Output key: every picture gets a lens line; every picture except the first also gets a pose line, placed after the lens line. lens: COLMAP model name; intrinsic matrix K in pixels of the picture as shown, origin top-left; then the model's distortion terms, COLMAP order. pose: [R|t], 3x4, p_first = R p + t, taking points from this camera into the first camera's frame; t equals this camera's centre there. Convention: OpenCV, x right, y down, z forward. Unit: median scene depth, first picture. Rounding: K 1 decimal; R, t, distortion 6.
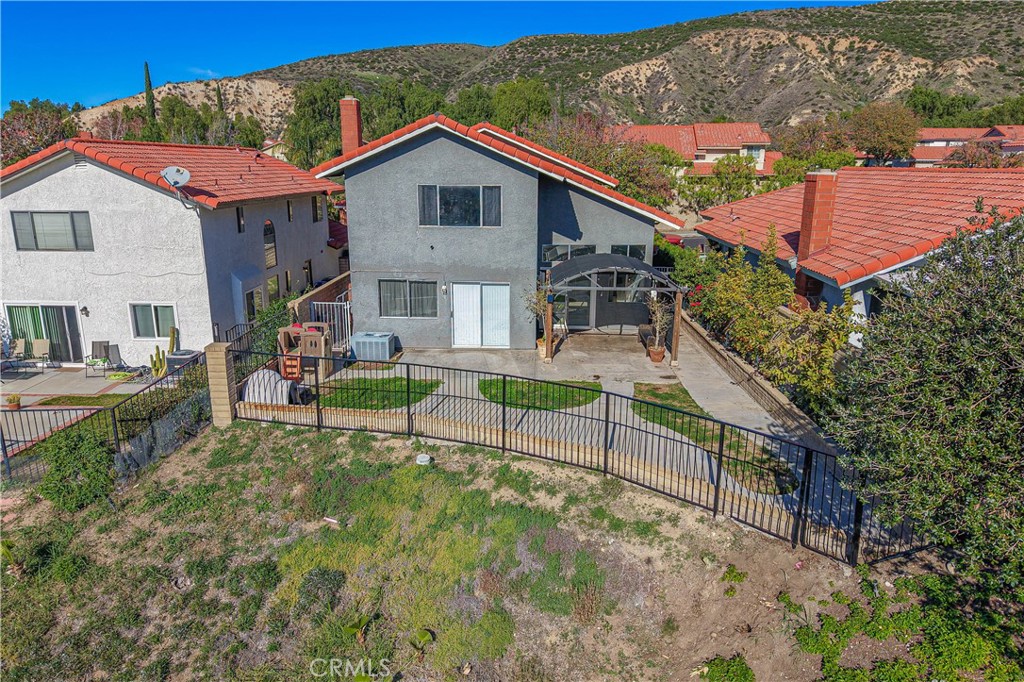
lens RADIAL K [[693.4, 0, 510.8], [0, 693.4, 342.3], [0, 0, 1]] dist [-0.012566, -0.008170]
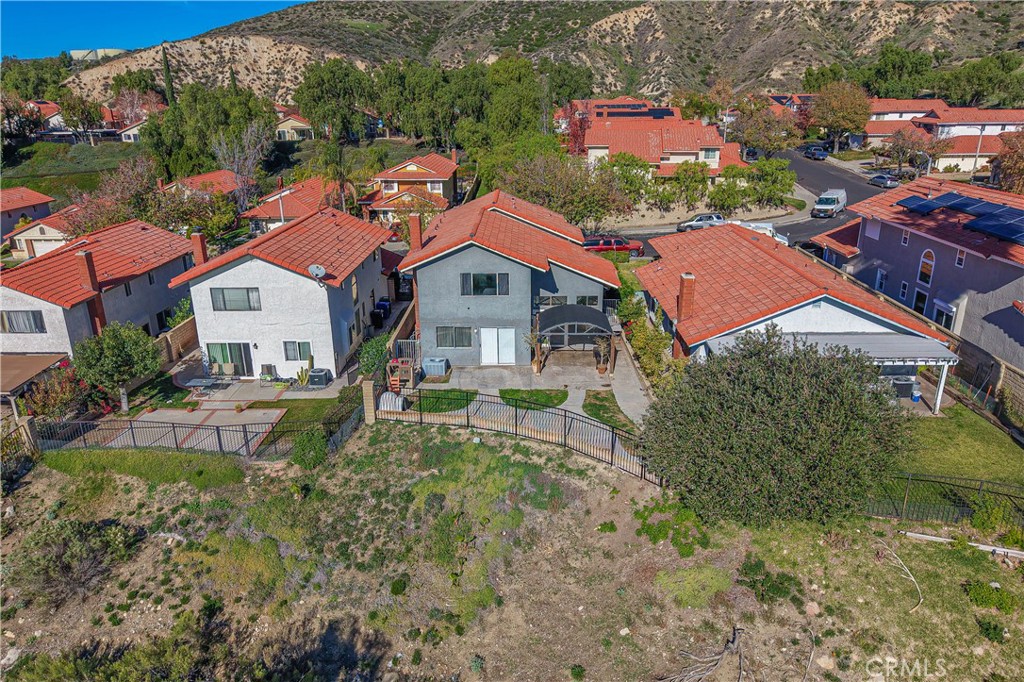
lens RADIAL K [[693.4, 0, 511.0], [0, 693.4, 339.0], [0, 0, 1]] dist [-0.012566, -0.008170]
pose [[0.999804, -0.017917, 0.008404, -0.024334], [0.017140, 0.996247, 0.084838, -0.193019], [-0.009892, -0.084677, 0.996359, -0.649441]]
